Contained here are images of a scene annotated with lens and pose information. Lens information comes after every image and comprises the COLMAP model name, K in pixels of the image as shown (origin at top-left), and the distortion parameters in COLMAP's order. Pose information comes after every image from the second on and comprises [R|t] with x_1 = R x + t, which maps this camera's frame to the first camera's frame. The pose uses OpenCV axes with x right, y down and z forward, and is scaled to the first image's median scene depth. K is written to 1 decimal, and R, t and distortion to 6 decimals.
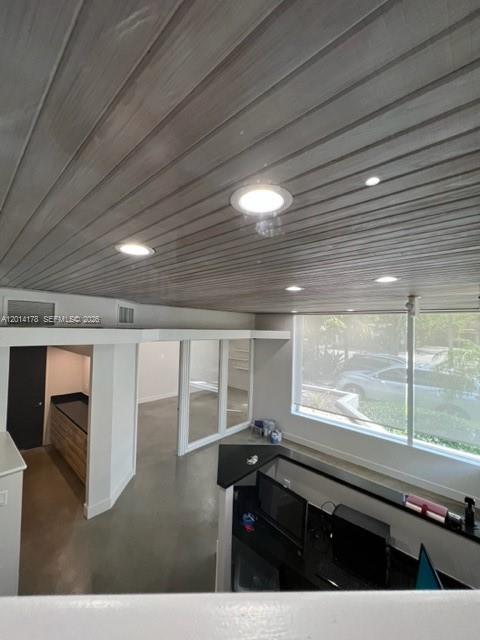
lens RADIAL K [[257.1, 0, 240.4], [0, 257.1, 315.9], [0, 0, 1]] dist [-0.001179, 0.000235]
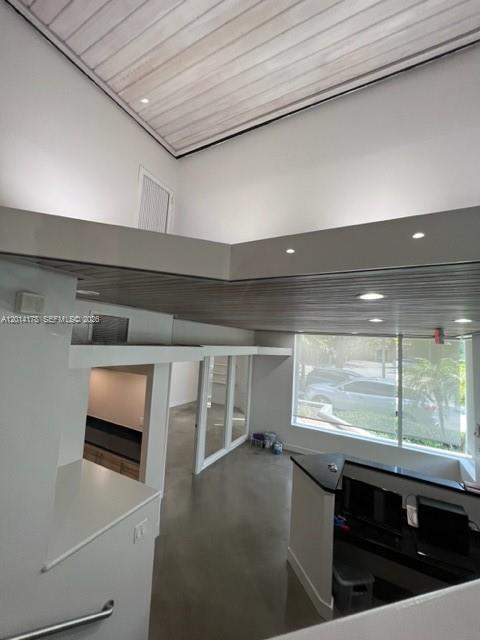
lens RADIAL K [[257.1, 0, 240.7], [0, 257.1, 324.4], [0, 0, 1]] dist [-0.001179, 0.000235]
pose [[0.969447, 0.044457, 0.241240, -0.282384], [-0.041921, 0.998999, -0.015636, -0.016112], [-0.241693, 0.005046, 0.970340, 0.002093]]
